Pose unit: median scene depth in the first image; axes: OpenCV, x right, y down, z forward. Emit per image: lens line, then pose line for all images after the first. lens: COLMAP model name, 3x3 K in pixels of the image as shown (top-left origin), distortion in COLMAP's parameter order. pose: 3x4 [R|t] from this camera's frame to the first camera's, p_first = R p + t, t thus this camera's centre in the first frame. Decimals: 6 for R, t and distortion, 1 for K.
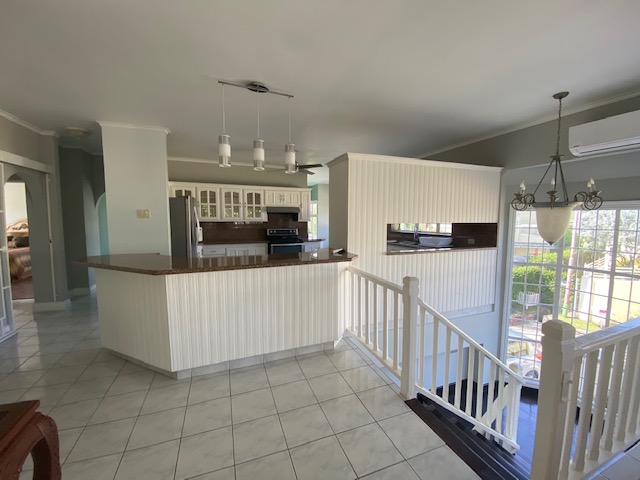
lens RADIAL K [[259.8, 0, 321.4], [0, 259.8, 237.7], [0, 0, 1]] dist [0.034854, -0.029995]
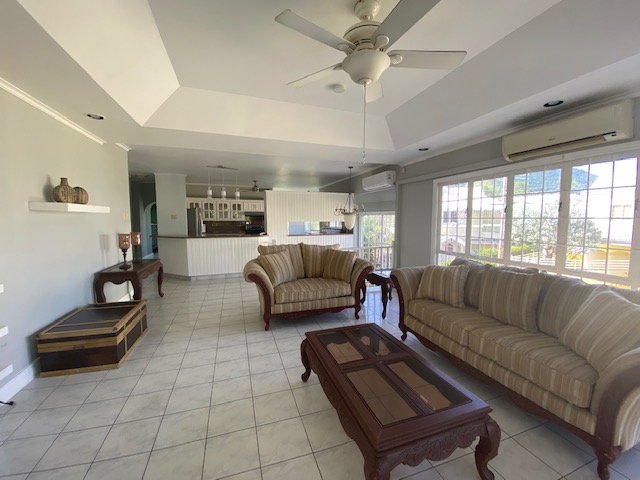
lens RADIAL K [[259.8, 0, 321.4], [0, 259.8, 237.7], [0, 0, 1]] dist [0.034854, -0.029995]
pose [[0.999126, 0.002691, -0.041707, 0.382346], [-0.002770, 0.999994, -0.001828, 0.049716], [0.041701, 0.001942, 0.999128, -0.690228]]
